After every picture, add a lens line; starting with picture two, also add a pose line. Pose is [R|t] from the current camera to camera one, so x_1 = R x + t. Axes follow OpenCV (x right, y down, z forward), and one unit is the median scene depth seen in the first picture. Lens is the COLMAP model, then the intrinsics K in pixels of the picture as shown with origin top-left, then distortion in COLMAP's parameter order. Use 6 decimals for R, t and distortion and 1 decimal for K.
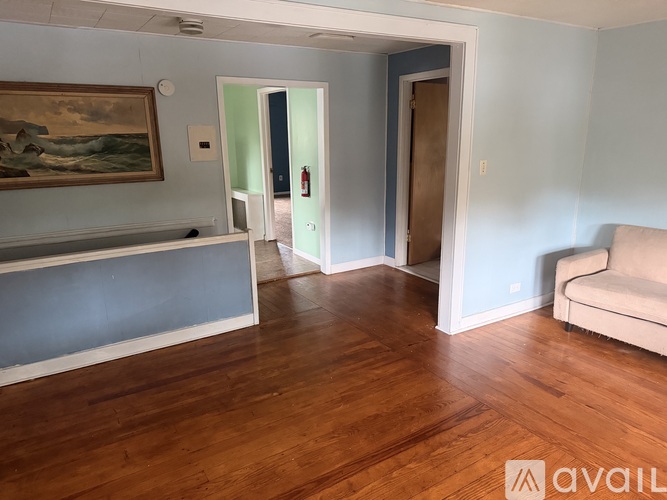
lens RADIAL K [[461.5, 0, 333.5], [0, 461.5, 250.0], [0, 0, 1]] dist [0.001439, 0.000067]
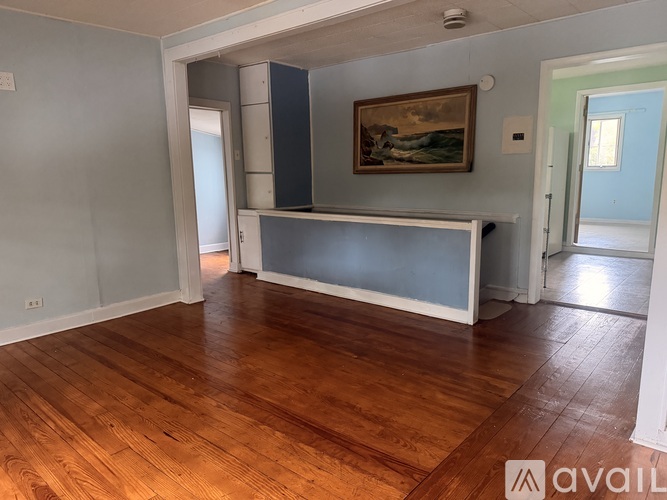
lens RADIAL K [[462.2, 0, 333.5], [0, 462.2, 250.0], [0, 0, 1]] dist [0.105887, -0.002056]
pose [[0.295928, 0.170117, -0.939940, 0.641246], [-0.221834, 0.969350, 0.105598, -0.023268], [0.929094, 0.177261, 0.324596, 0.431816]]
